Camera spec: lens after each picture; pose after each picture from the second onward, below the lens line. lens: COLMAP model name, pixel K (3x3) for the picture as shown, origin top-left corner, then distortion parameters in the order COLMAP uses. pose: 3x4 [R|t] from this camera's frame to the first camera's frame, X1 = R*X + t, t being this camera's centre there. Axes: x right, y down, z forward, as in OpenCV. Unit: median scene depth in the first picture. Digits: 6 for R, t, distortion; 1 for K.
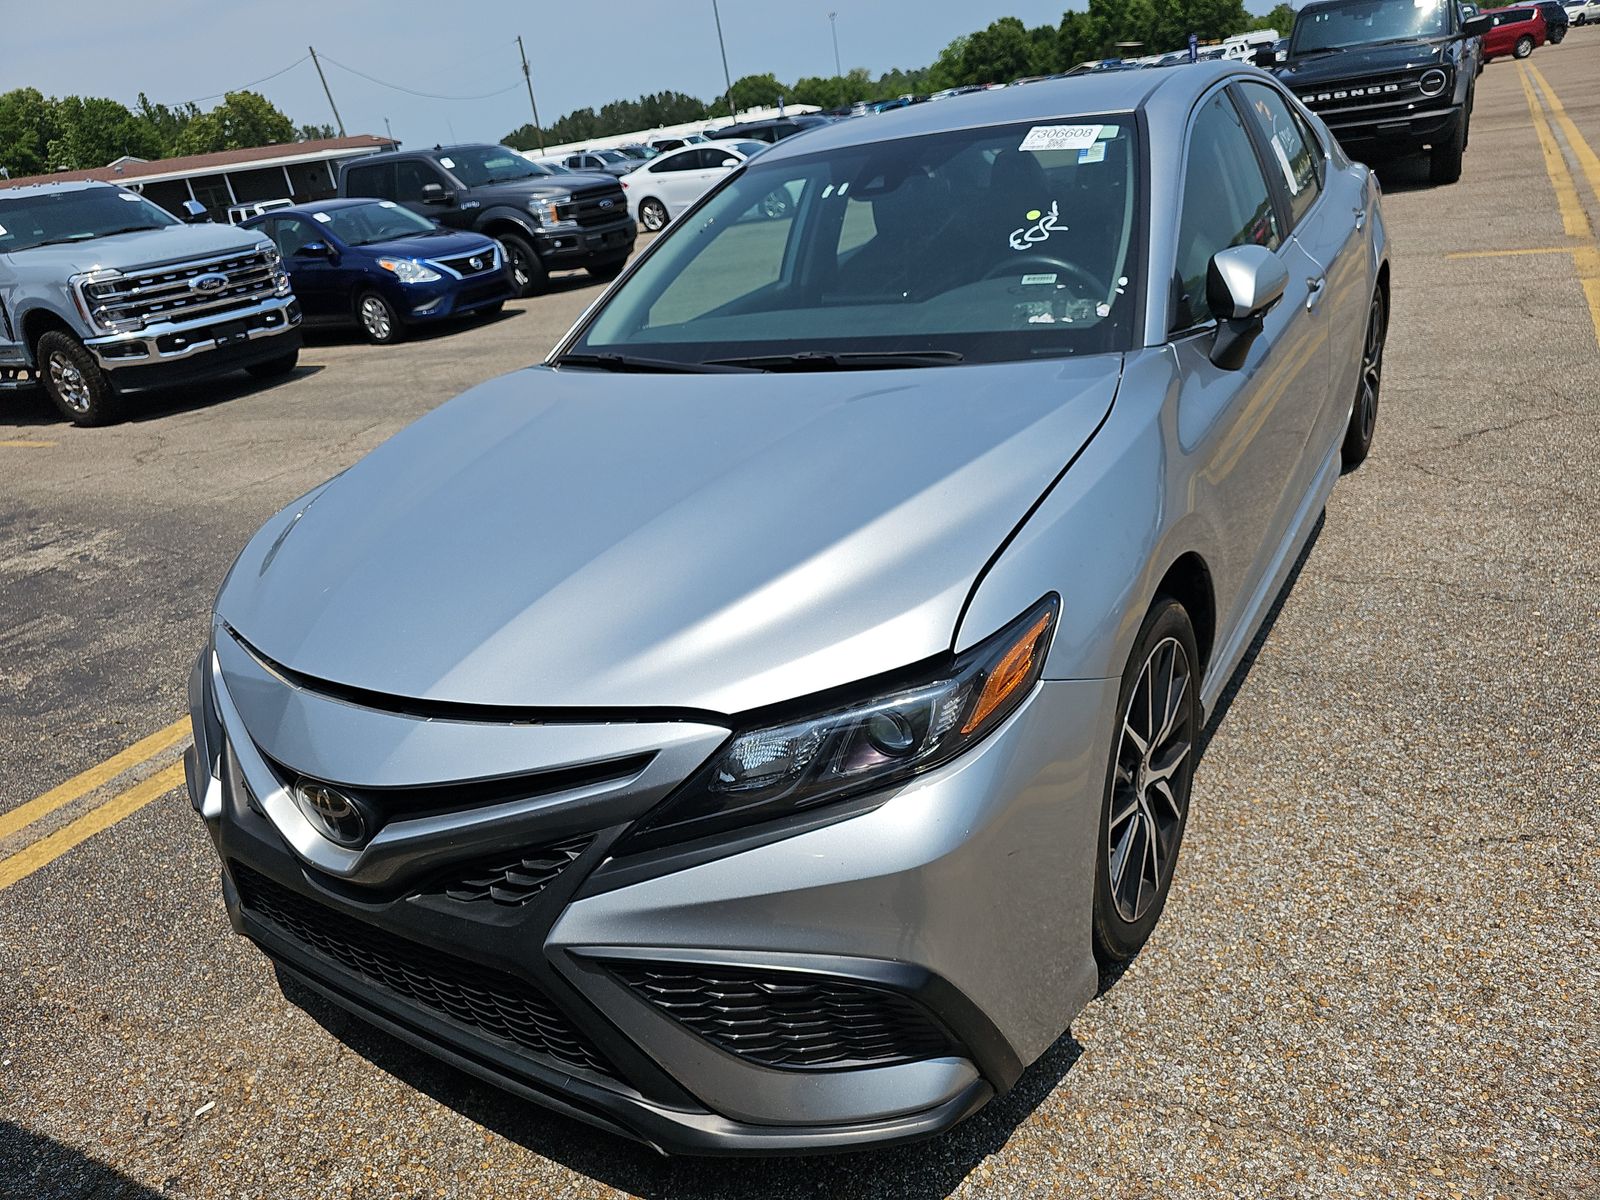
lens RADIAL K [[1074.3, 0, 796.1], [0, 1074.3, 595.3], [0, 0, 1]] dist [0.038731, -0.044482]
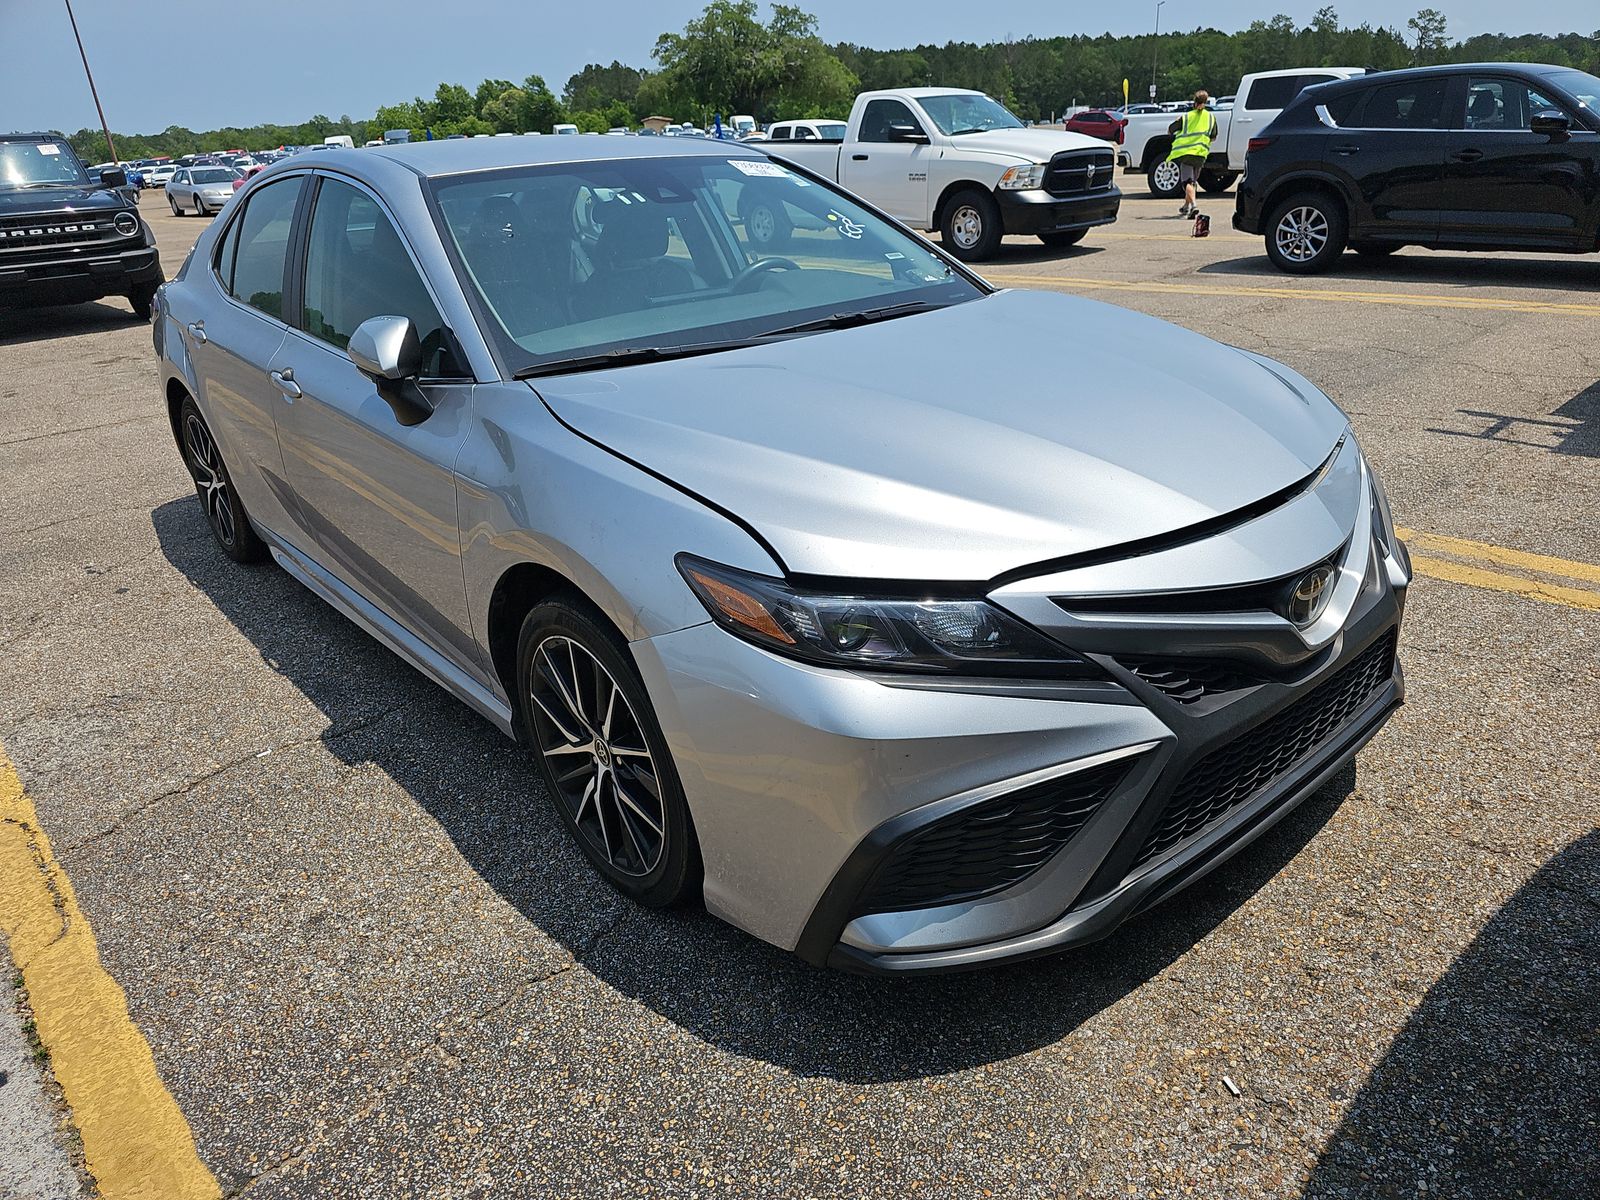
lens RADIAL K [[1074.3, 0, 796.1], [0, 1074.3, 595.3], [0, 0, 1]] dist [0.038731, -0.044482]
pose [[0.286535, -0.247953, 0.925428, -1.094182], [0.388067, 0.913181, 0.124517, -0.107739], [-0.875958, 0.323450, 0.357880, 0.697970]]
